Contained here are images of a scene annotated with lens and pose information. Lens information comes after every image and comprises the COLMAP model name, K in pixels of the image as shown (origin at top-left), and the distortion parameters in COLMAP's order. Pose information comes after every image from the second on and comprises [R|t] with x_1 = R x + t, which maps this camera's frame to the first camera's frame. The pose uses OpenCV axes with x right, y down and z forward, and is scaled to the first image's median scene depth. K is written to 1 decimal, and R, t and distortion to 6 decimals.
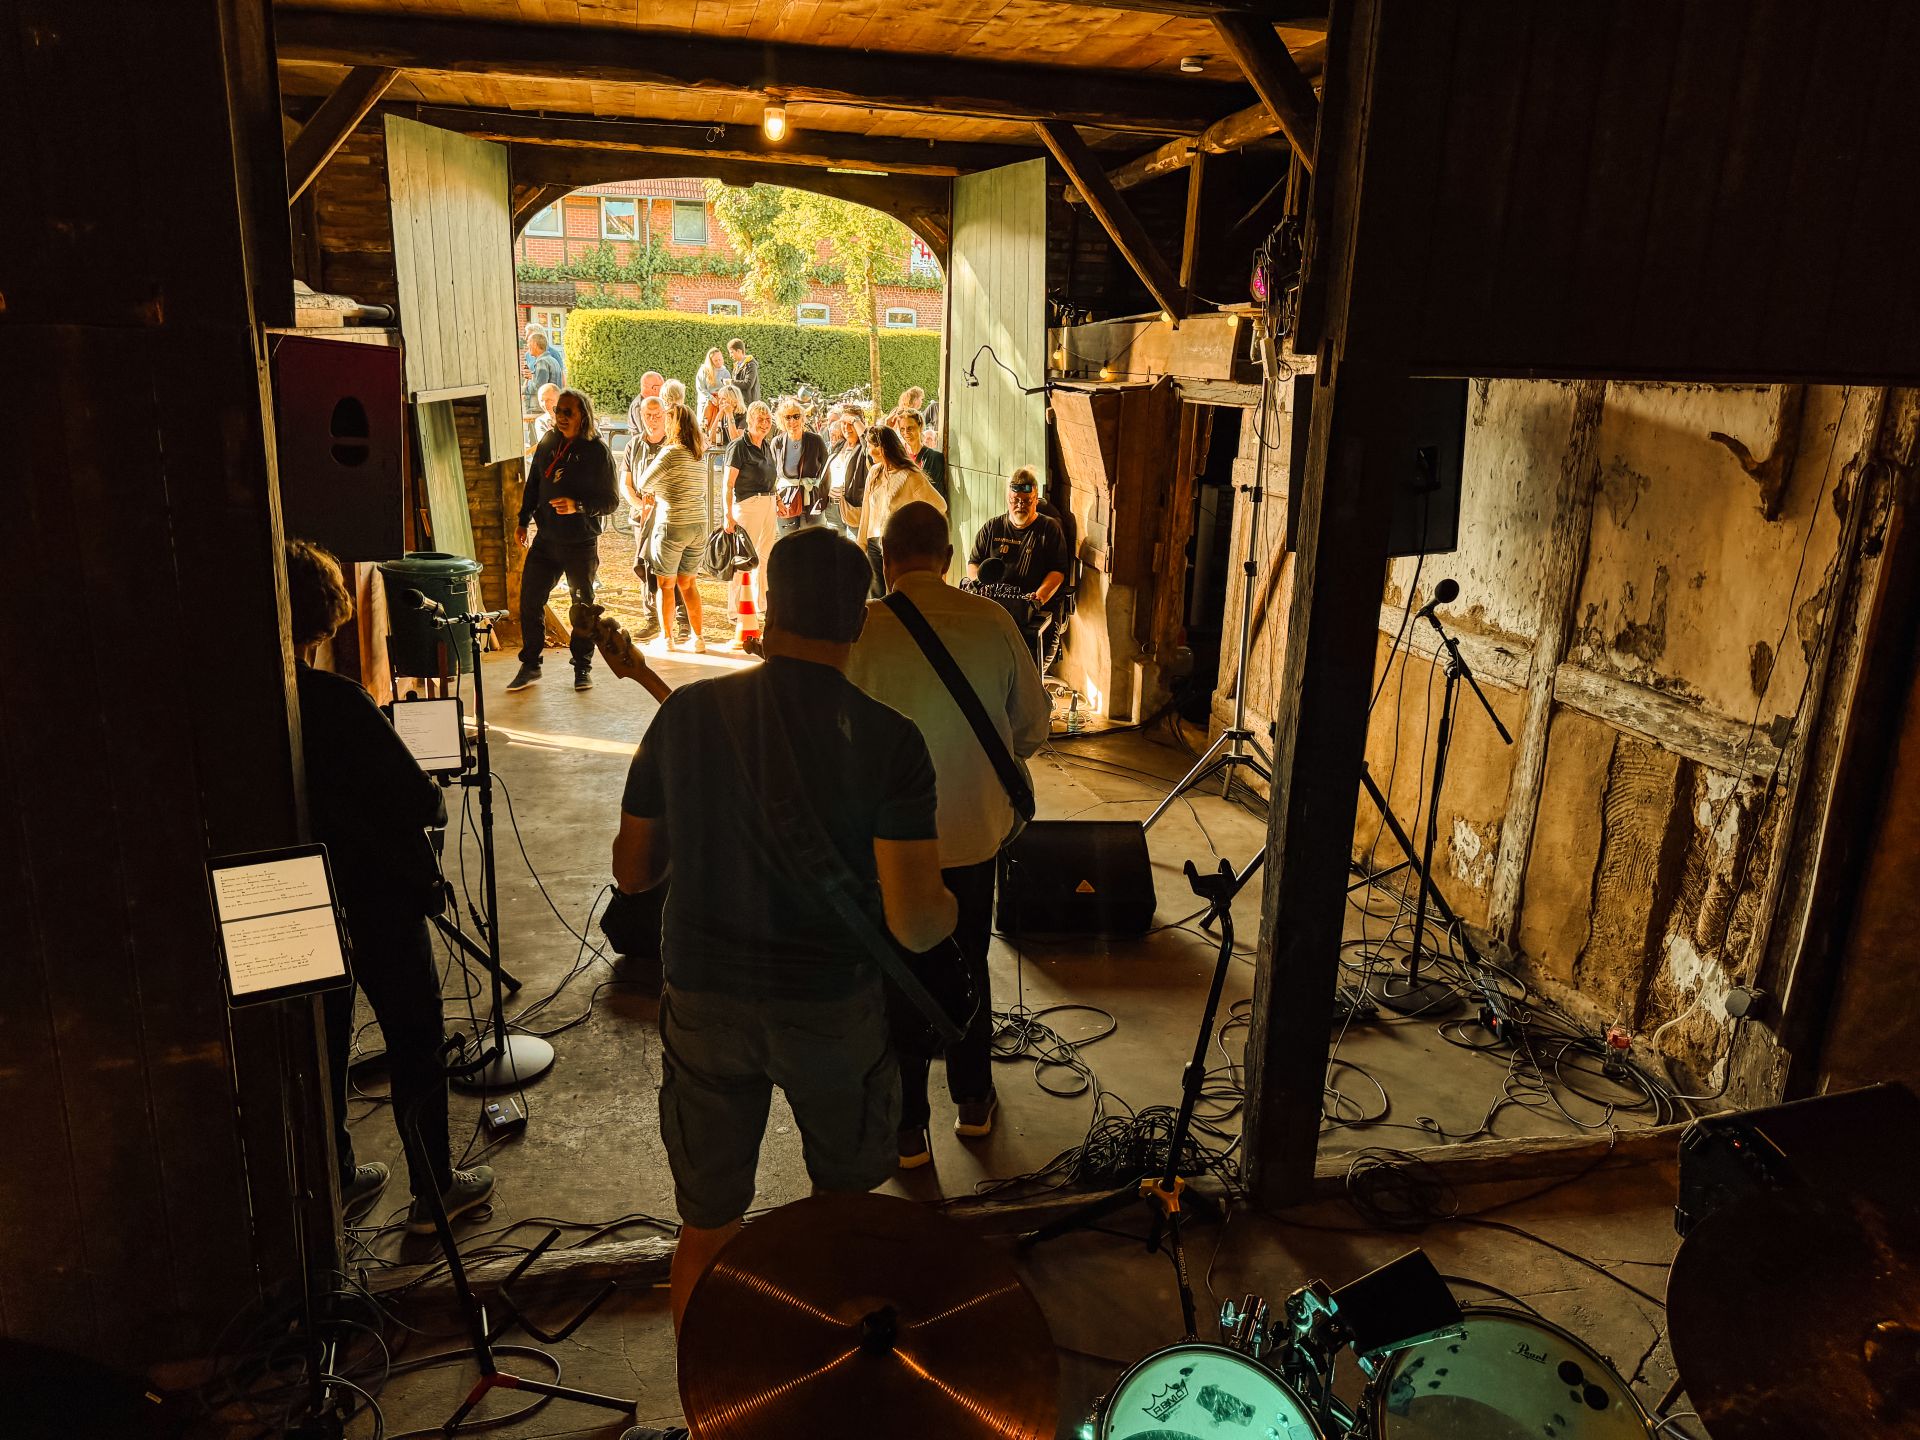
lens RADIAL K [[1371.2, 0, 959.7], [0, 1371.2, 708.1], [0, 0, 1]] dist [0.025806, -0.033139]
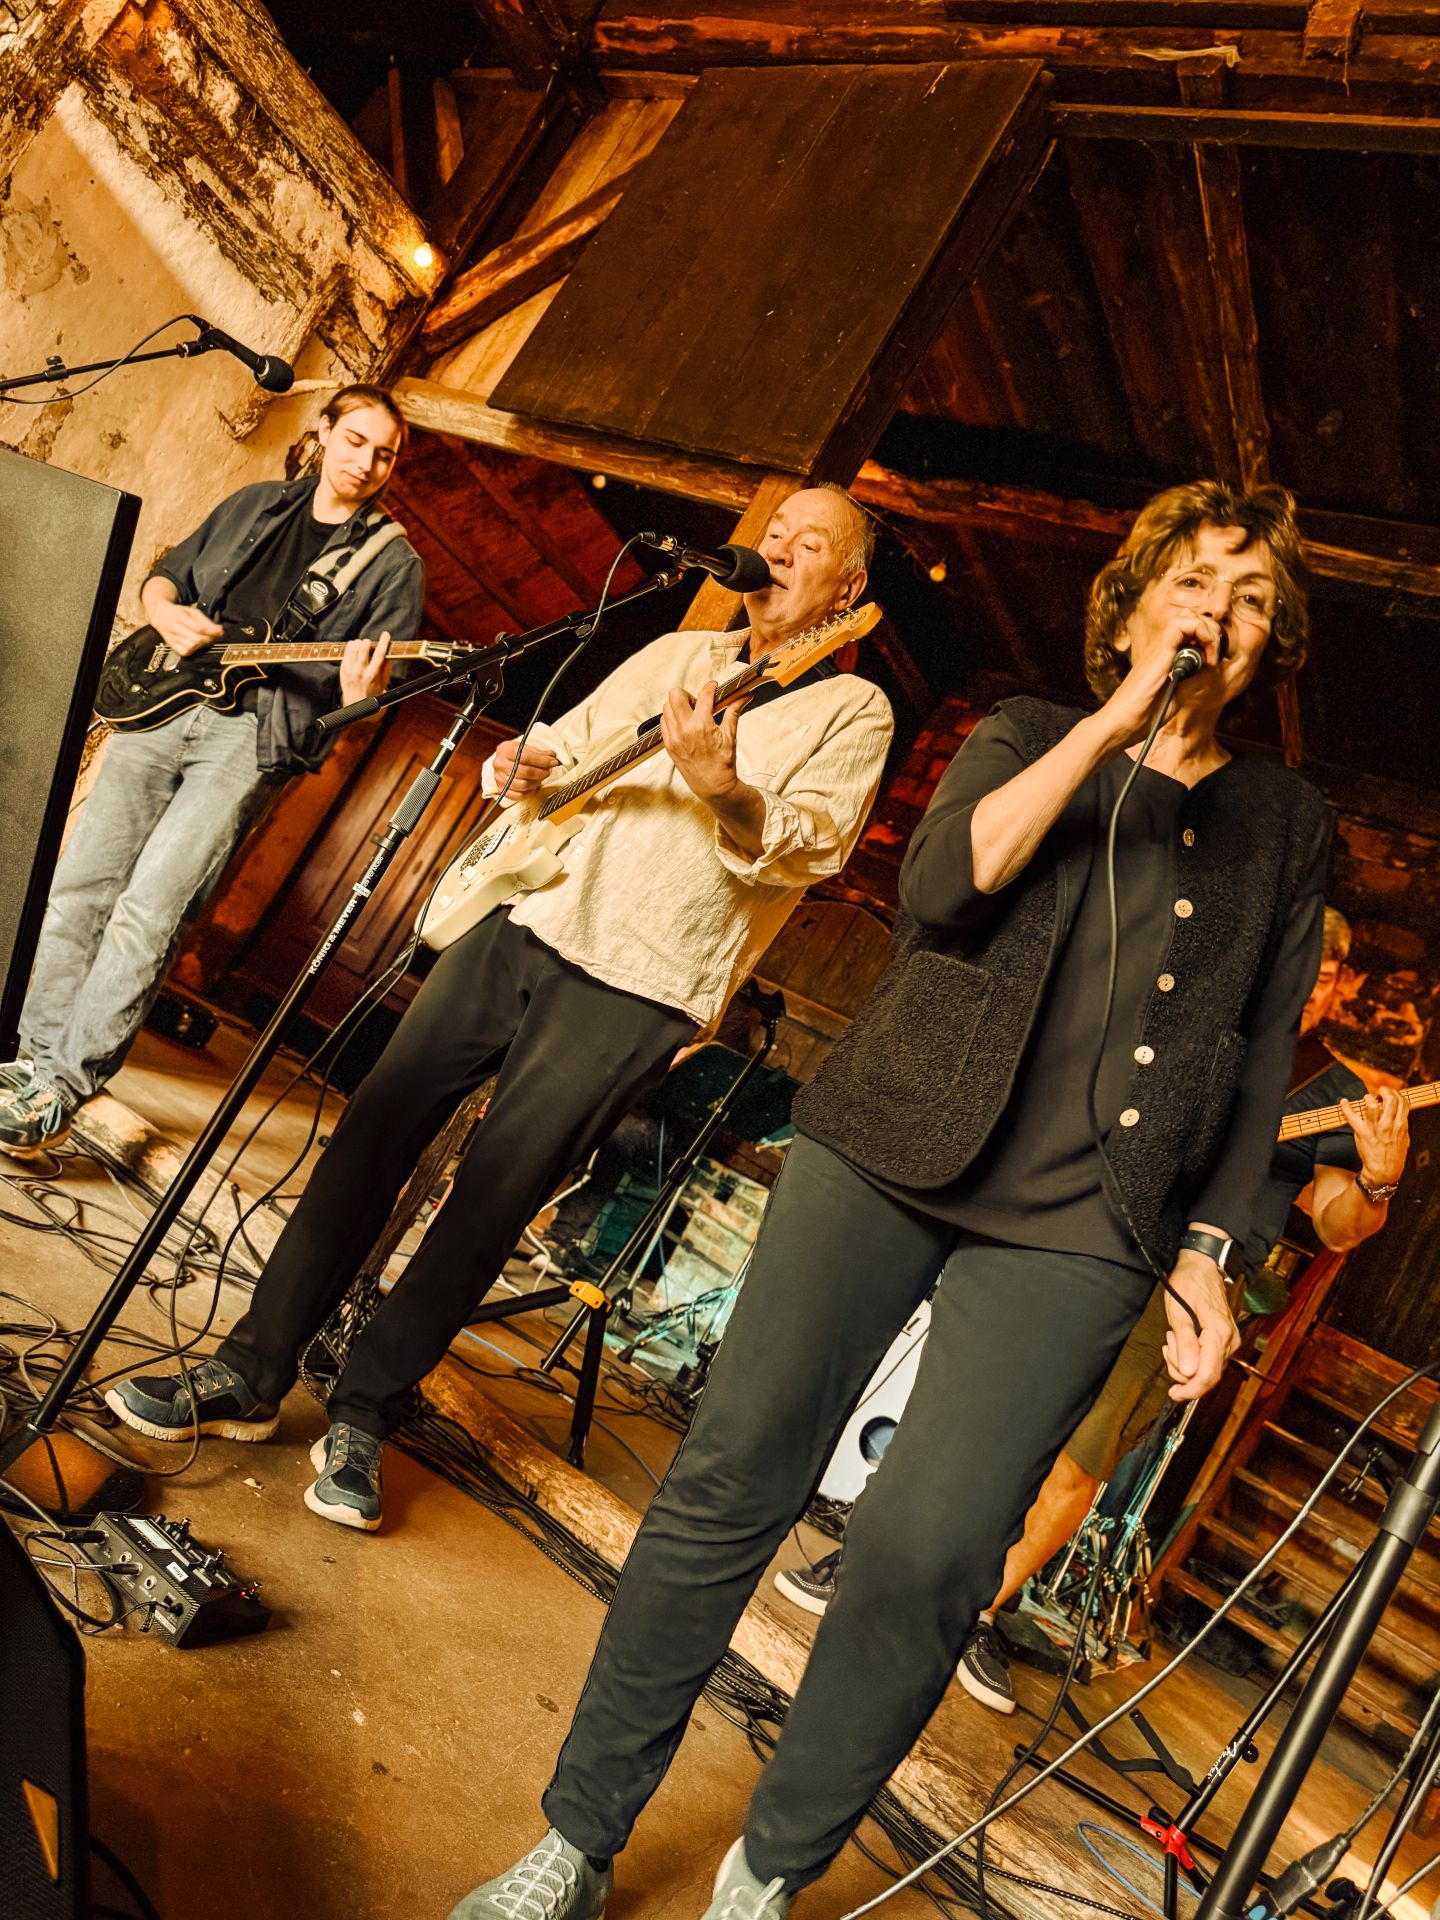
lens RADIAL K [[1371.2, 0, 731.0], [0, 1371.2, 967.9], [0, 0, 1]] dist [0.025806, -0.033139]
pose [[-0.633361, -0.303396, 0.711902, -0.410416], [-0.340061, 0.935477, 0.096136, 0.001664], [-0.695135, -0.181201, -0.695668, 1.269414]]
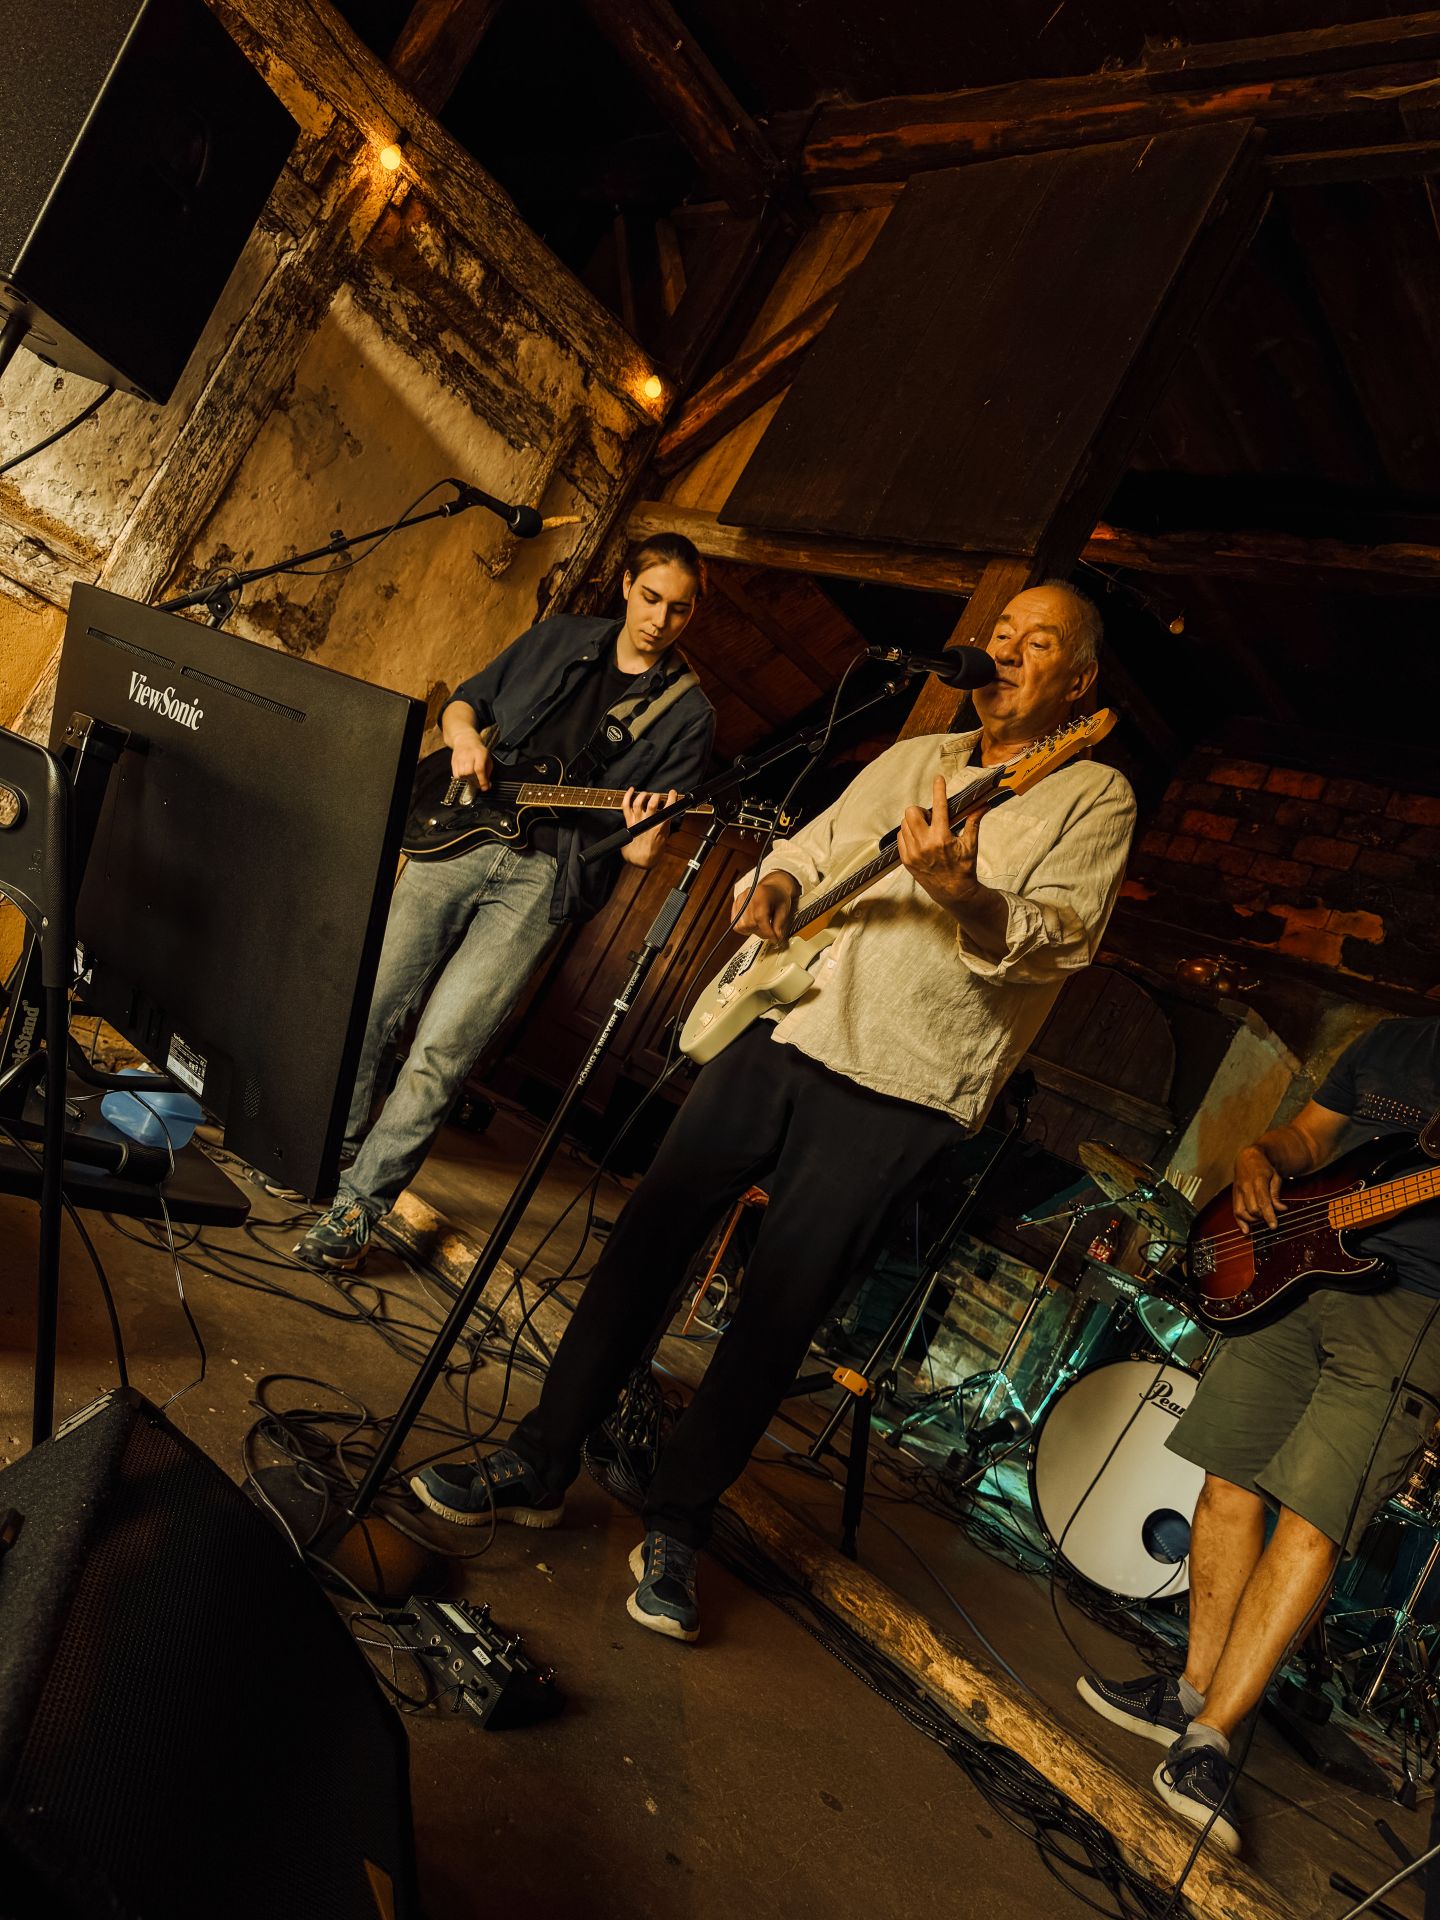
lens RADIAL K [[1371.2, 0, 716.9], [0, 1371.2, 967.6], [0, 0, 1]] dist [0.025806, -0.033139]
pose [[-0.498152, -0.240852, 0.832968, -0.418697], [-0.275532, 0.954826, 0.111307, -0.012969], [-0.822148, -0.174061, -0.542011, 1.280106]]
